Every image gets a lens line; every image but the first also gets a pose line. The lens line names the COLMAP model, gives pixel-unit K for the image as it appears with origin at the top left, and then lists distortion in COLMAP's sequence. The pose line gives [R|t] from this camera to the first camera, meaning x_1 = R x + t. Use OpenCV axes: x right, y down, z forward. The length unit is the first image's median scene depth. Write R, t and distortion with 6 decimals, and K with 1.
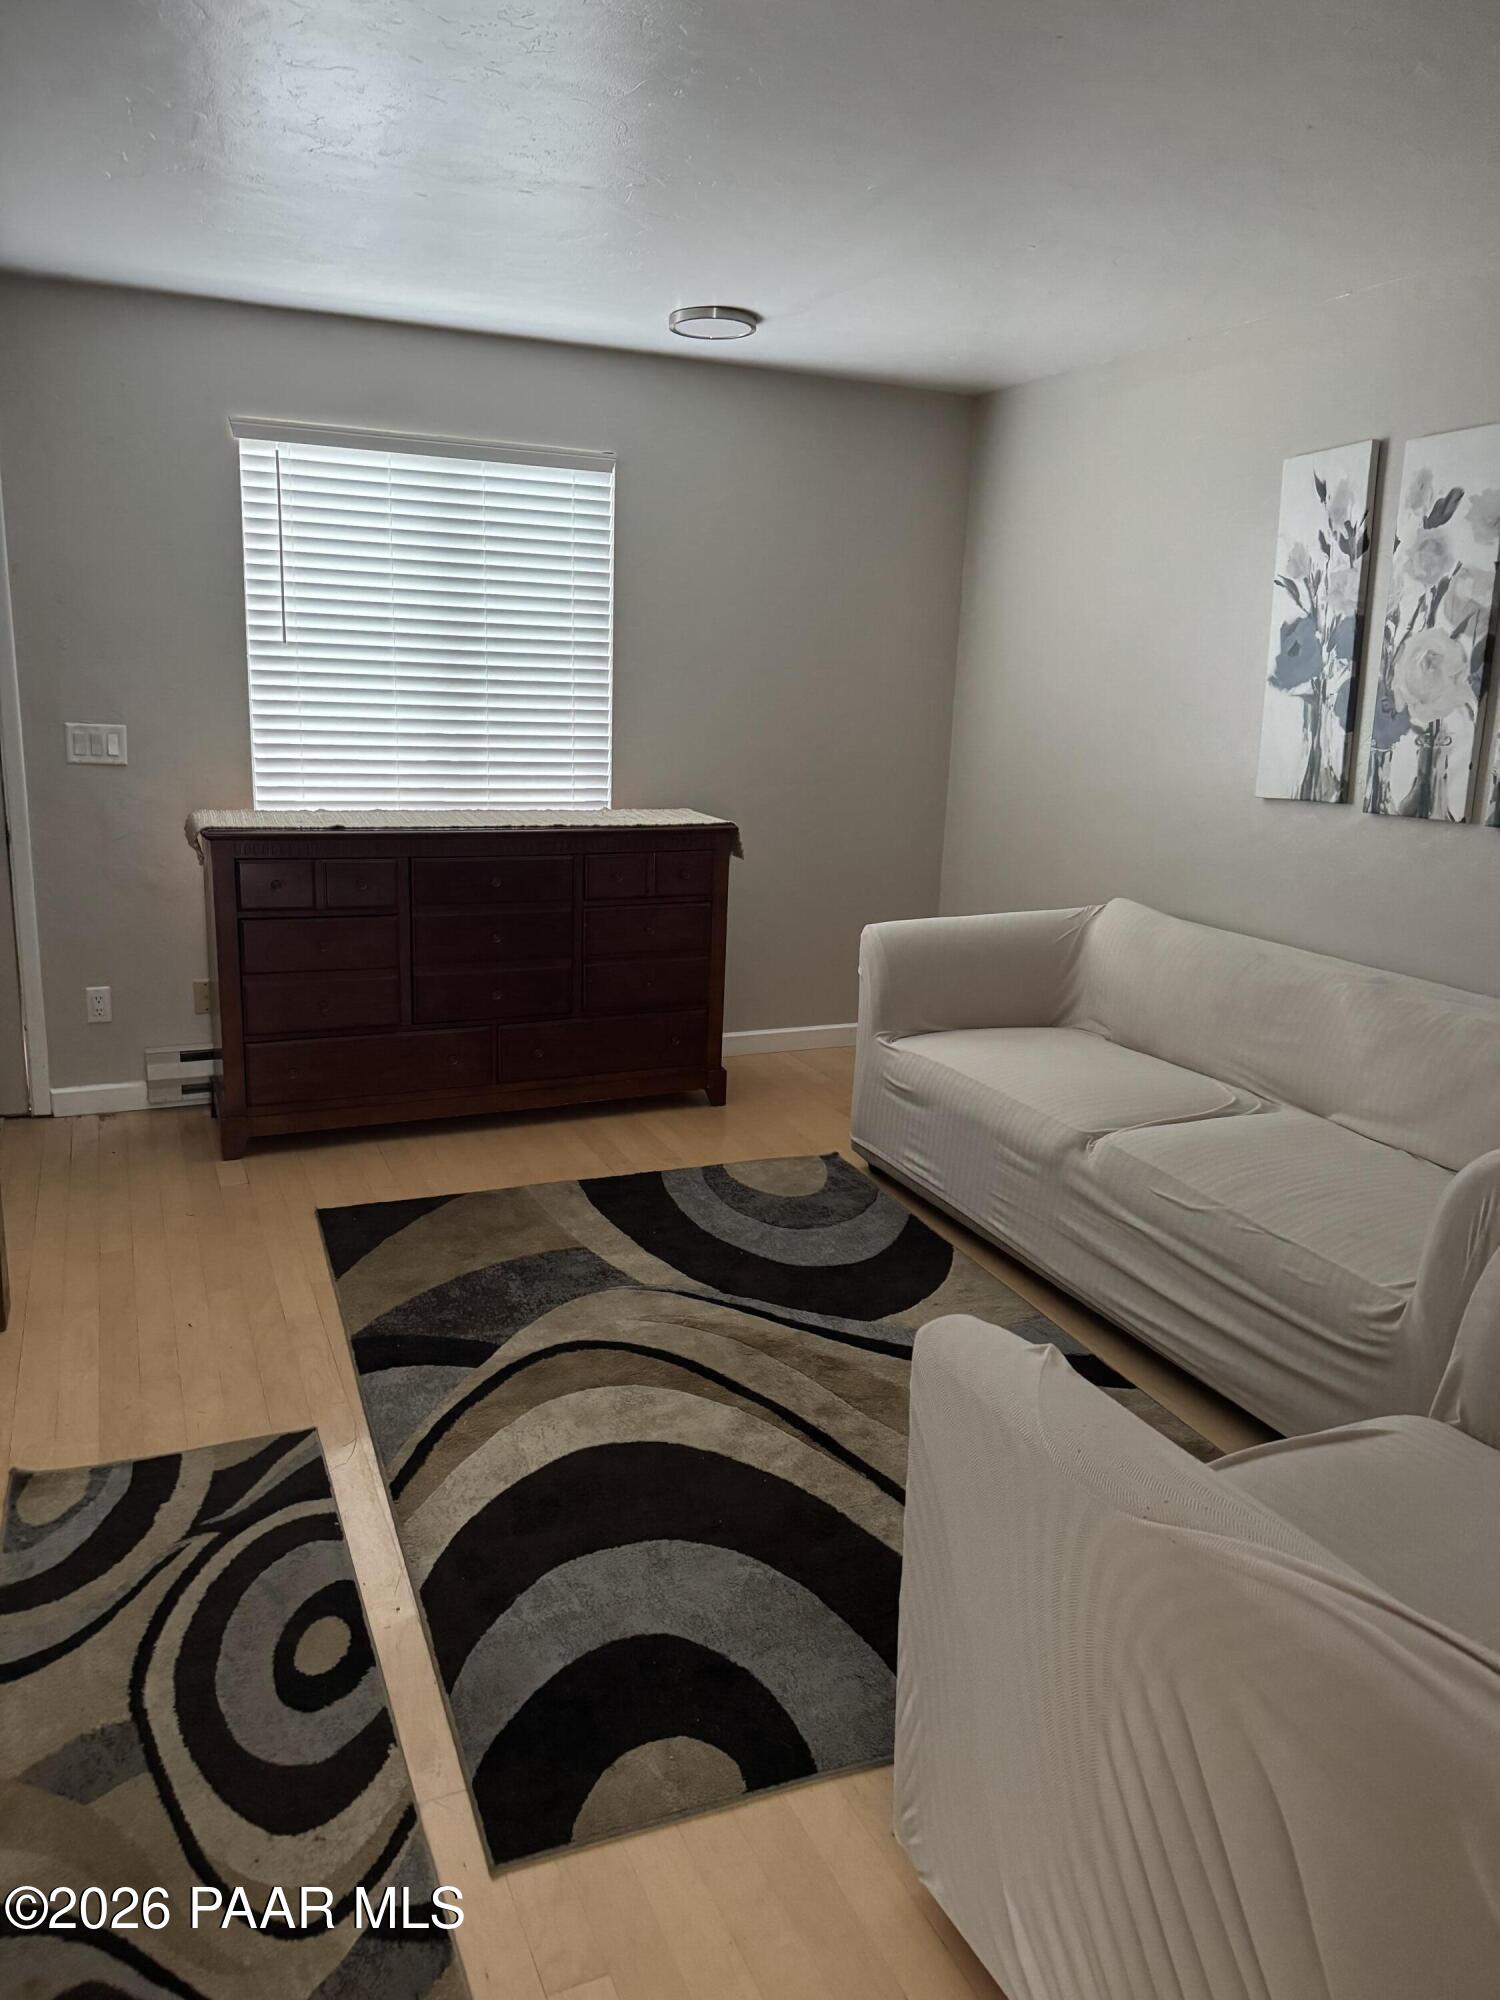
lens RADIAL K [[1376.6, 0, 750.0], [0, 1376.6, 1000.0], [0, 0, 1]] dist [0.106353, -0.143764]
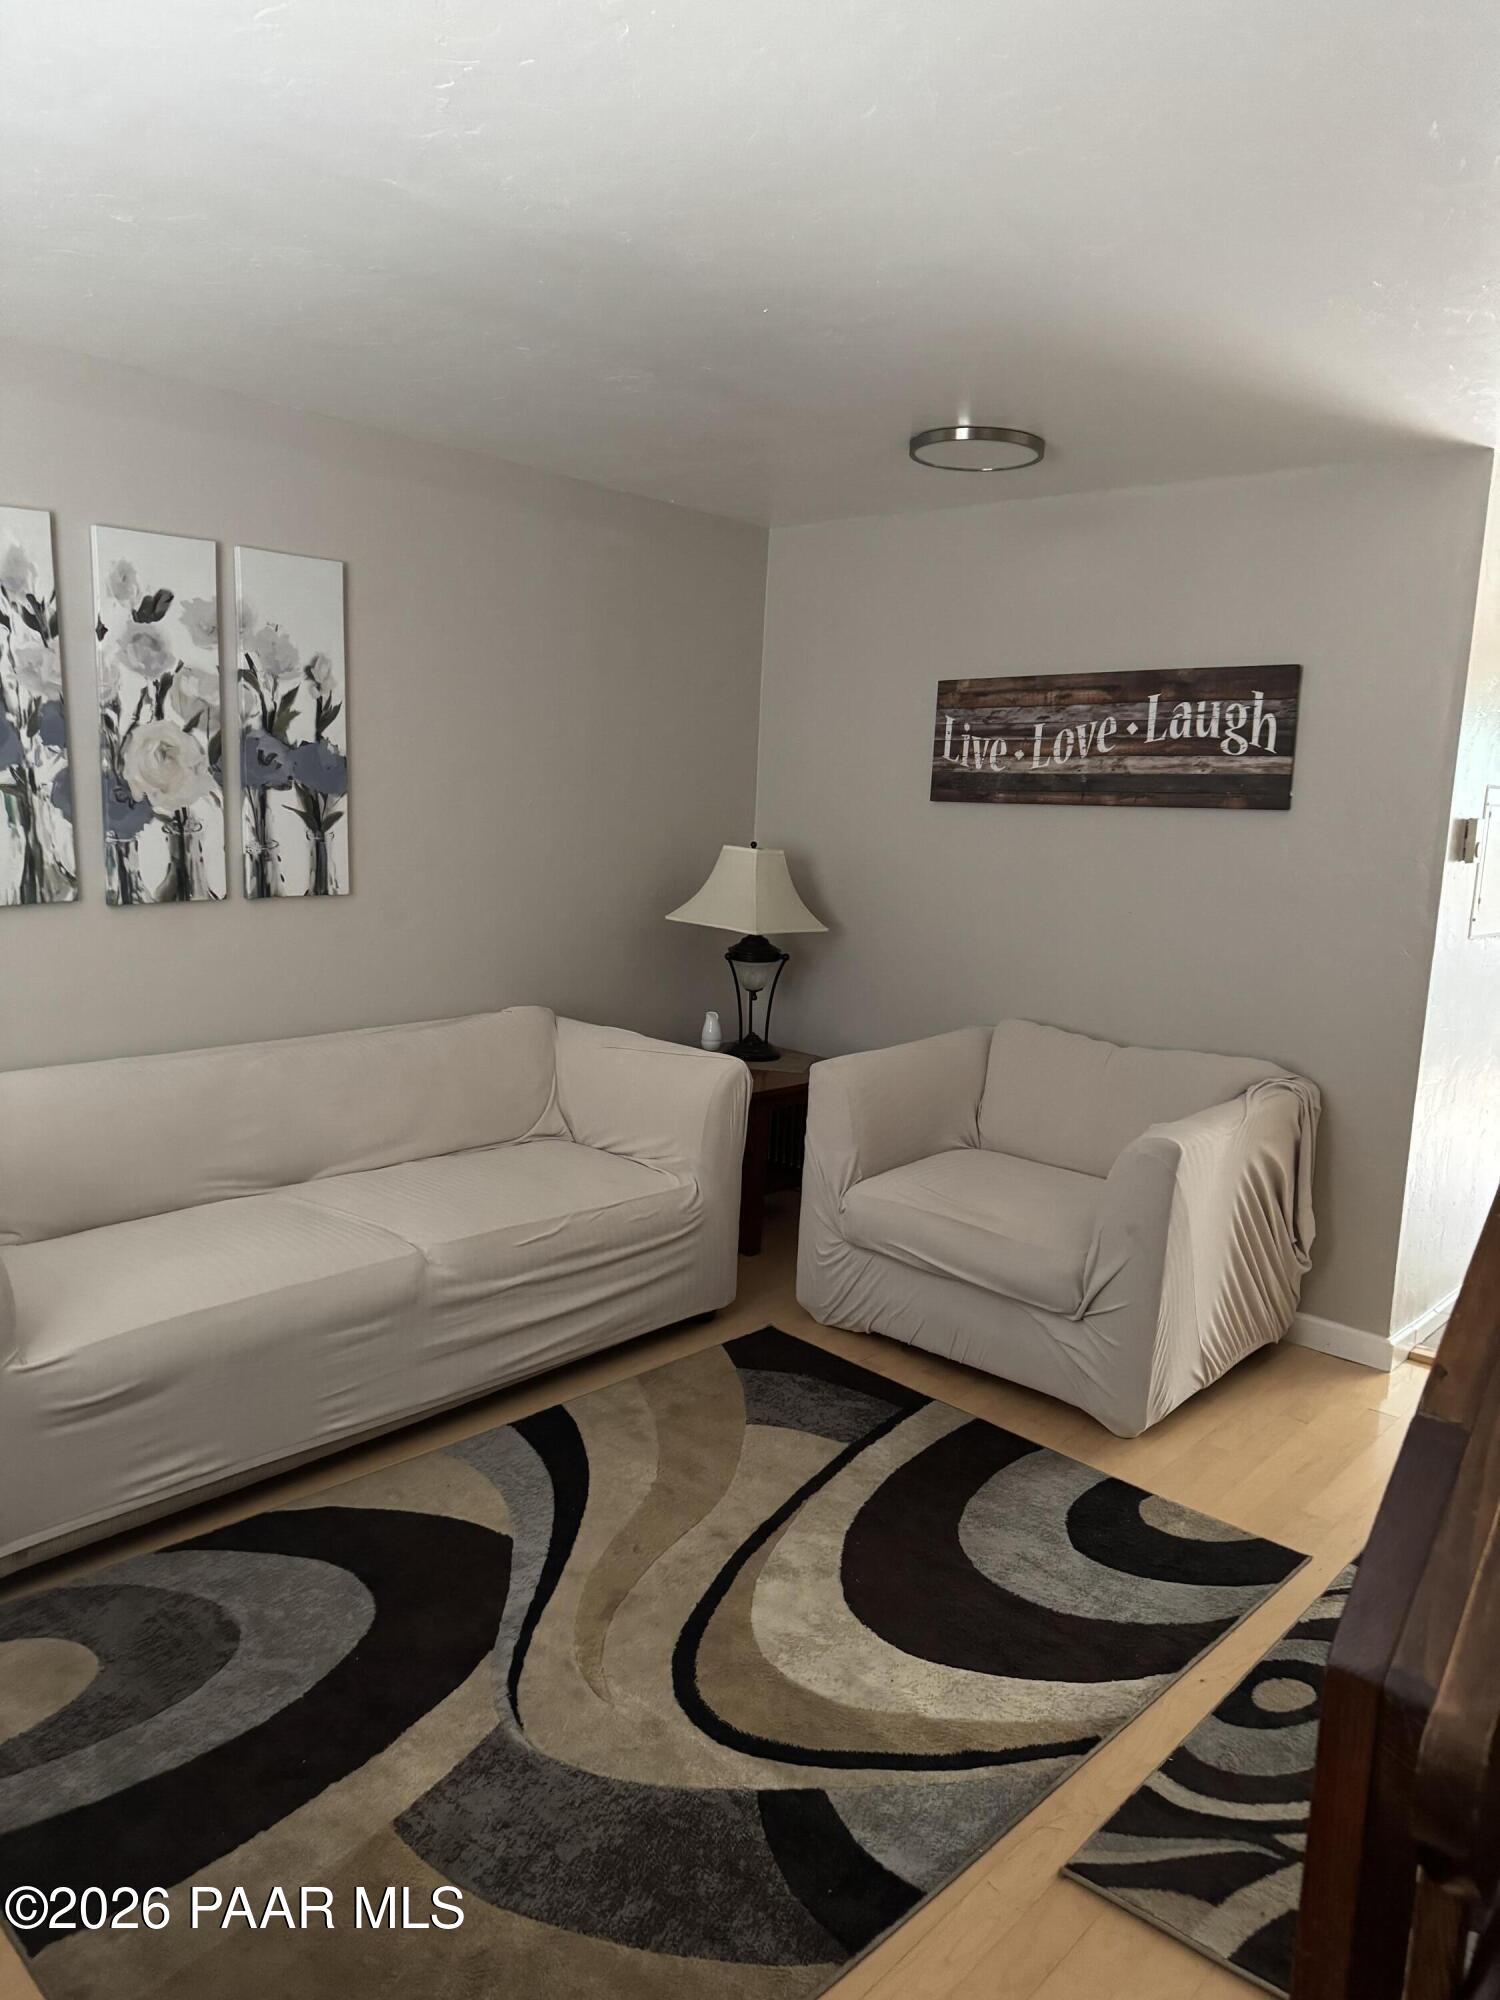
lens RADIAL K [[1376.6, 0, 750.0], [0, 1376.6, 1000.0], [0, 0, 1]] dist [0.106353, -0.143764]
pose [[-0.391045, -0.193303, 0.899843, -0.647768], [0.165131, 0.947095, 0.275214, -0.281785], [-0.905437, 0.256213, -0.338437, 1.007850]]
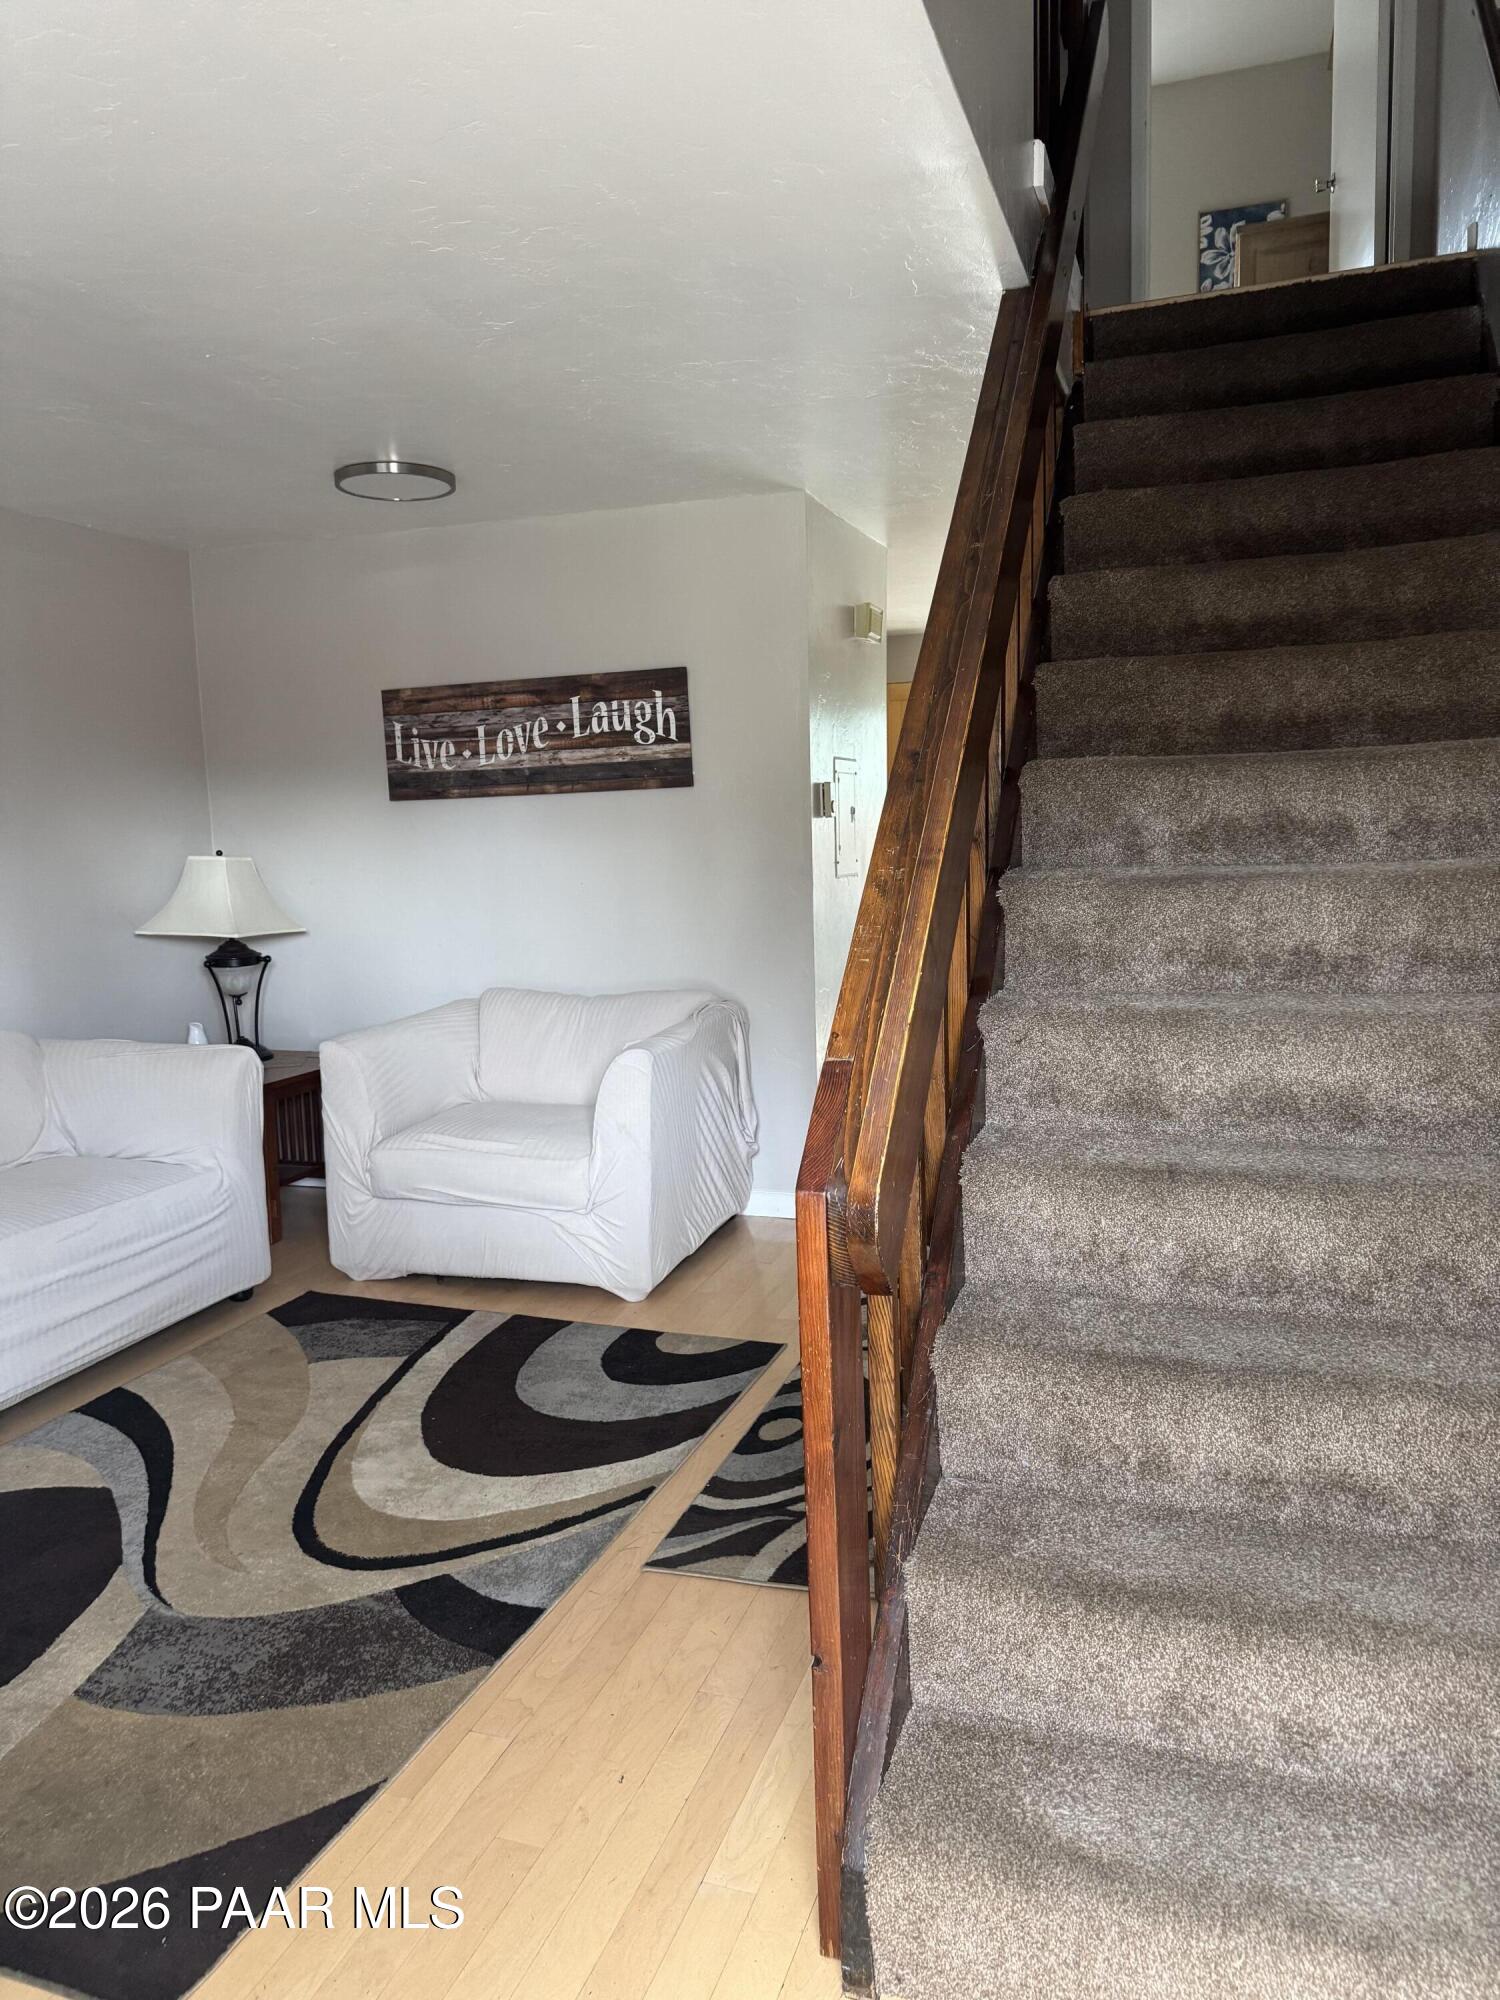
lens RADIAL K [[1391.3, 0, 716.0], [0, 1391.3, 1001.8], [0, 0, 1]] dist [0.244711, -0.405399]
pose [[-0.712409, -0.103268, 0.694125, -0.779469], [0.174987, 0.931729, 0.318214, -0.284155], [-0.679597, 0.348162, -0.645702, 1.153081]]
